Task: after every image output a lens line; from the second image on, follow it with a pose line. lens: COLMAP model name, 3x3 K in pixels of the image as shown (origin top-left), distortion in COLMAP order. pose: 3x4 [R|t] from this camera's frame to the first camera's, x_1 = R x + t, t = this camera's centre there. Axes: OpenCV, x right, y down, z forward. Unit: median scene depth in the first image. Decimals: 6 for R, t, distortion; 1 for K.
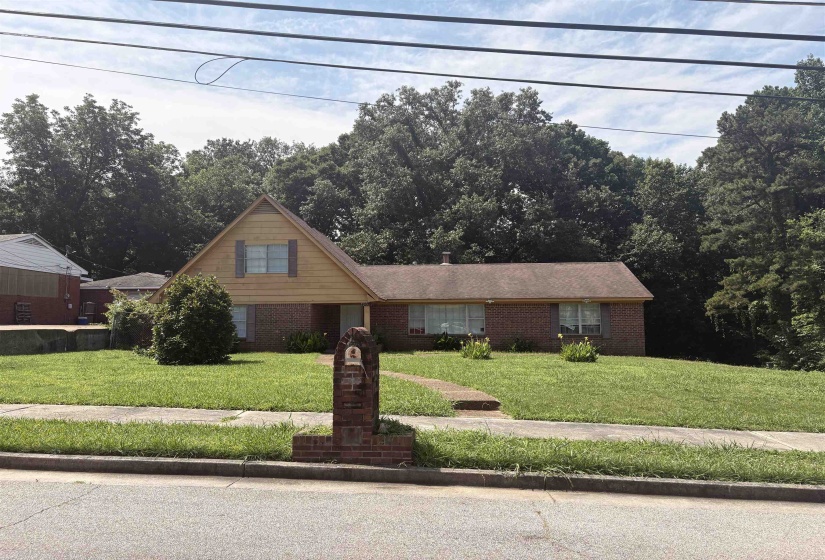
lens RADIAL K [[559.1, 0, 384.0], [0, 559.1, 281.0], [0, 0, 1]] dist [0.004301, -0.001160]
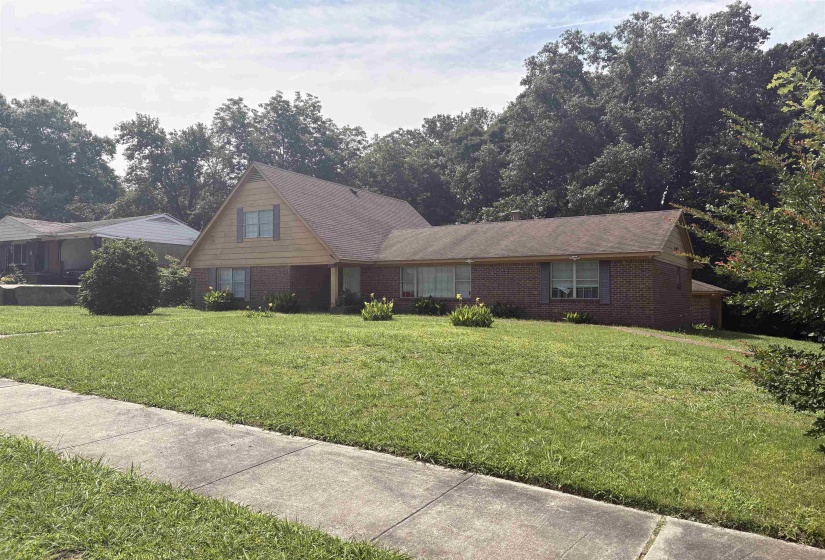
lens RADIAL K [[559.1, 0, 384.0], [0, 559.1, 281.0], [0, 0, 1]] dist [0.004301, -0.001160]
pose [[0.902662, -0.000652, -0.430349, 0.443377], [0.020797, 0.998897, 0.042109, 0.027524], [0.429847, -0.046960, 0.901680, 0.130033]]
